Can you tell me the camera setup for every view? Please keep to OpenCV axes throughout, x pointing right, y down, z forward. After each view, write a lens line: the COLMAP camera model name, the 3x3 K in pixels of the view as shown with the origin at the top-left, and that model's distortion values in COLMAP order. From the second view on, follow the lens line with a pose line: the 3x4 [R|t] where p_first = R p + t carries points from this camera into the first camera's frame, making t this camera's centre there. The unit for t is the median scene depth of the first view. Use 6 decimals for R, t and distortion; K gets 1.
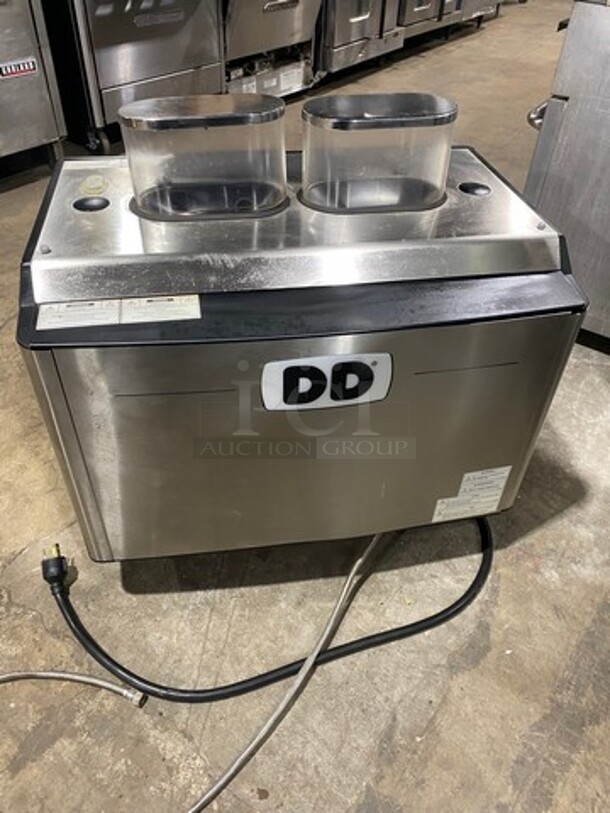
lens RADIAL K [[638.5, 0, 305.0], [0, 638.5, 406.5], [0, 0, 1]] dist [0.003807, 0.002407]
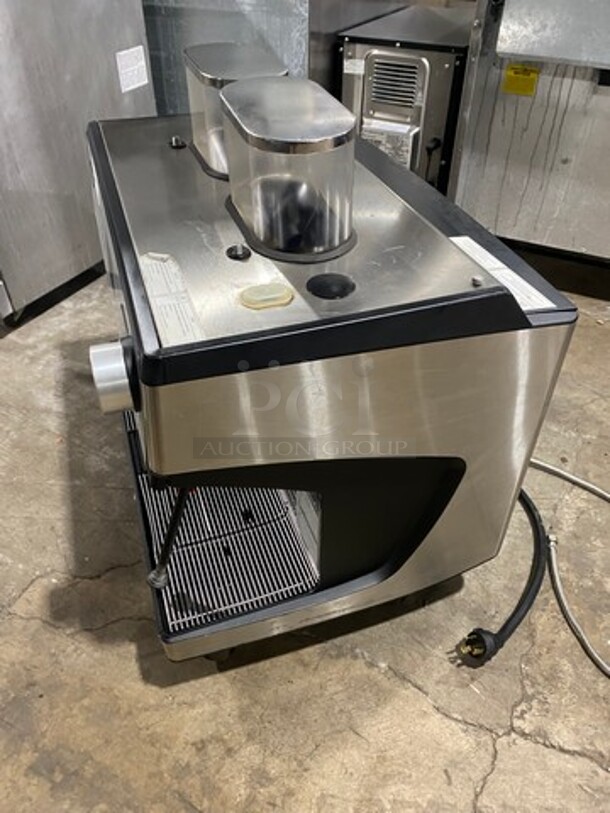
lens RADIAL K [[638.5, 0, 305.0], [0, 638.5, 406.5], [0, 0, 1]] dist [0.003807, 0.002407]
pose [[-0.174224, -0.642541, 0.746181, -0.809261], [0.637718, 0.503767, 0.582696, -0.581161], [-0.750308, 0.577373, 0.321992, 0.732634]]
